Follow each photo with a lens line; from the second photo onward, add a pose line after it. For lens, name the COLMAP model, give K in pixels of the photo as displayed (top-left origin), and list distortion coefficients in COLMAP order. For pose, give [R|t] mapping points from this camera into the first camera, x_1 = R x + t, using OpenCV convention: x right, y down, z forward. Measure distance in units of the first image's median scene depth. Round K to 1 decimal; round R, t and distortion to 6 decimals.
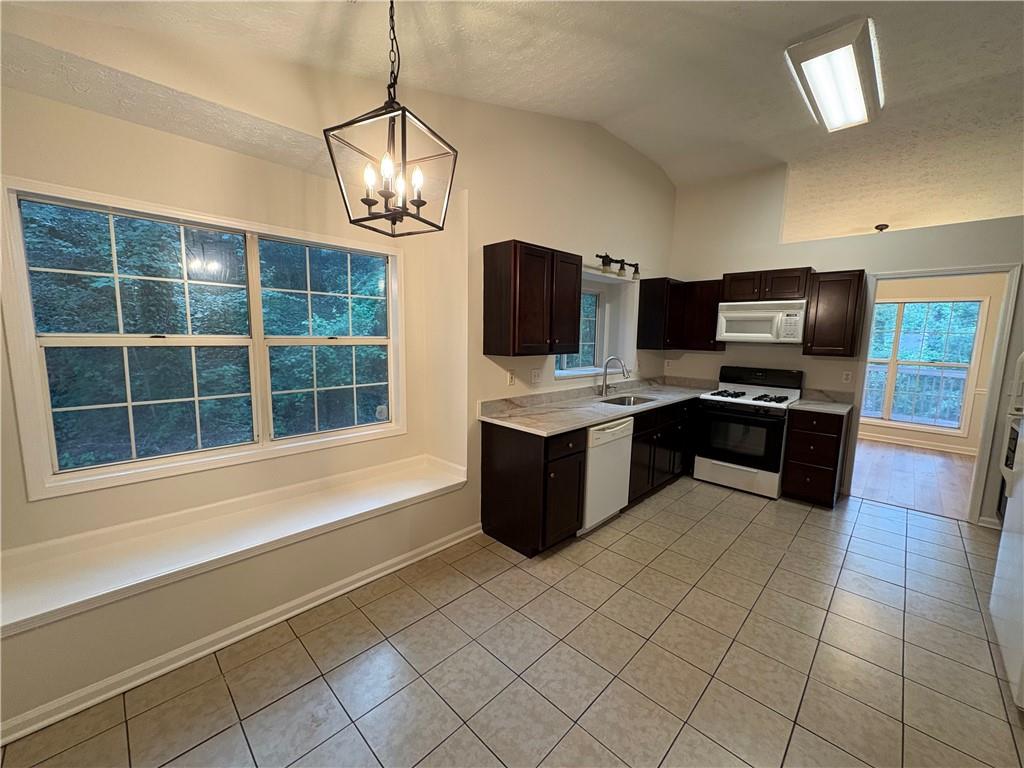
lens RADIAL K [[408.7, 0, 514.6], [0, 408.7, 385.8], [0, 0, 1]] dist [0.006234, -0.000119]
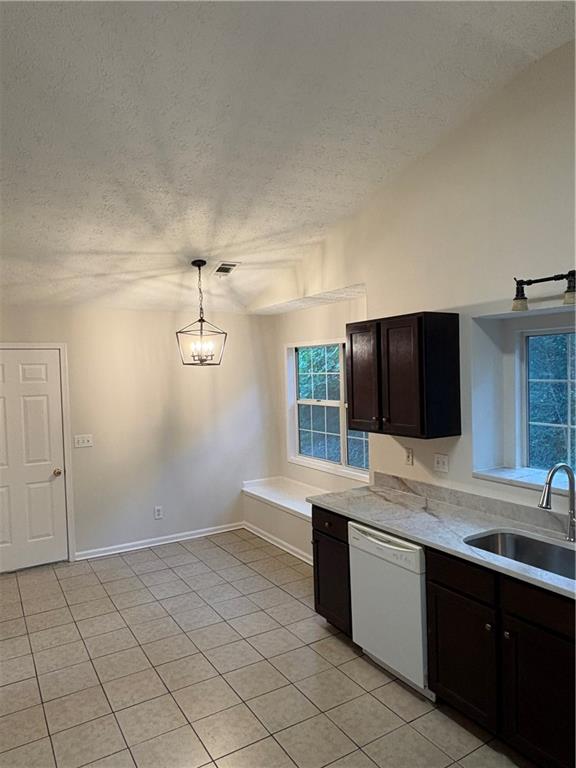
lens RADIAL K [[520.4, 0, 291.3], [0, 520.4, 382.4], [0, 0, 1]] dist [0.002854, 0.003550]
pose [[-0.251094, 0.009718, -0.967914, 1.167744], [-0.102730, 0.994035, 0.036631, -0.198447], [0.962496, 0.108632, -0.248598, 1.014226]]
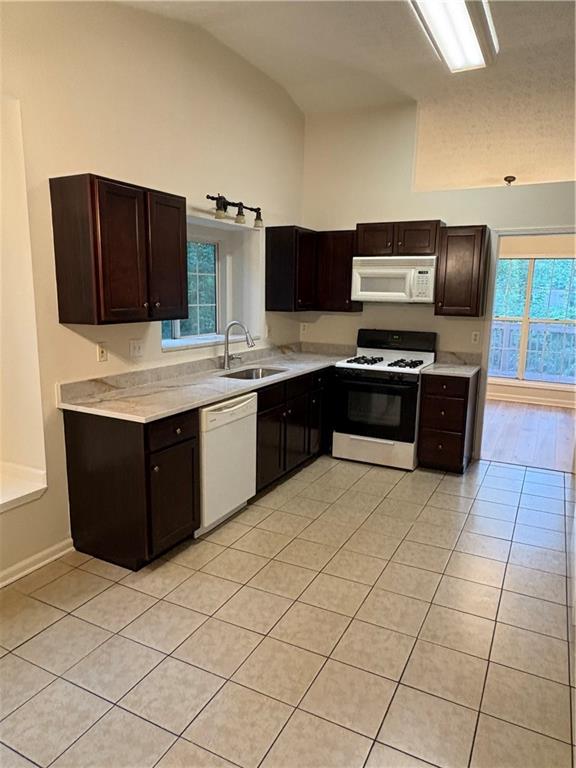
lens RADIAL K [[520.4, 0, 289.2], [0, 520.4, 388.1], [0, 0, 1]] dist [0.002854, 0.003550]
pose [[0.957131, -0.057221, 0.283947, 0.048839], [0.039937, 0.997000, 0.066298, -0.002250], [-0.286889, -0.052116, 0.956545, -0.060464]]
